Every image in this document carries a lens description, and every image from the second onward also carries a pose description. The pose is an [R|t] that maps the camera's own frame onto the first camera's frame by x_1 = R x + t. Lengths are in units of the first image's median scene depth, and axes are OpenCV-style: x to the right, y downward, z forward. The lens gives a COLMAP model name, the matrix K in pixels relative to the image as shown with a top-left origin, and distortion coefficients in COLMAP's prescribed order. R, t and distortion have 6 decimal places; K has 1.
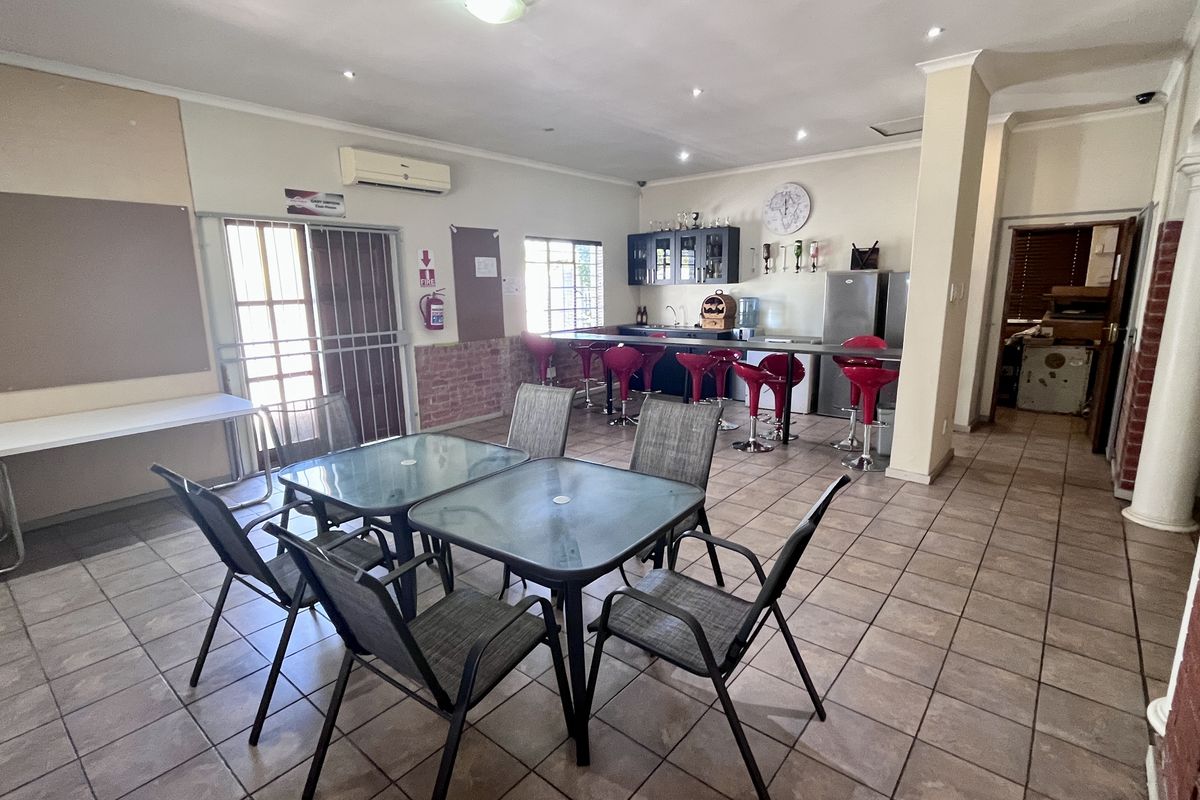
lens RADIAL K [[576.8, 0, 600.5], [0, 576.8, 401.1], [0, 0, 1]] dist [-0.001673, -0.000902]
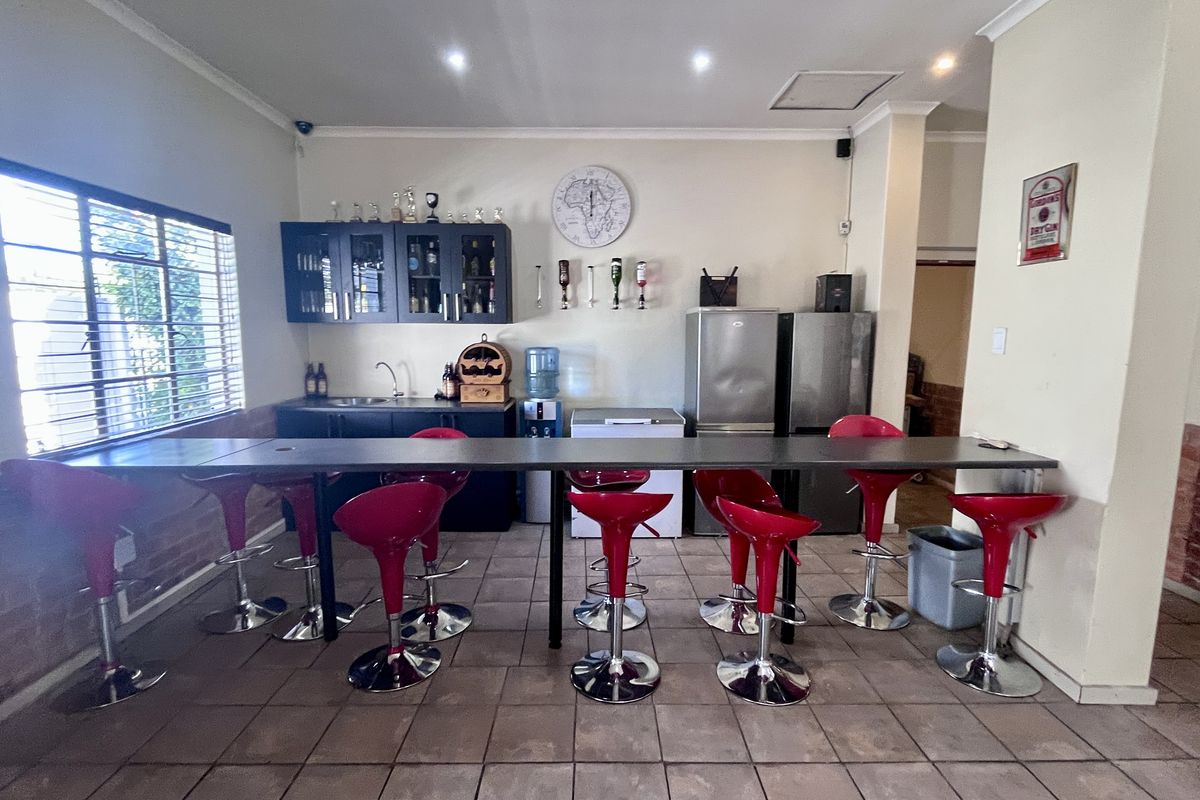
lens RADIAL K [[576.8, 0, 600.2], [0, 576.8, 403.0], [0, 0, 1]] dist [-0.001673, -0.000902]
pose [[0.758552, -0.063013, 0.648559, -0.082407], [0.110697, 0.993308, -0.032962, -0.094705], [-0.642141, 0.096796, 0.760451, 0.505538]]
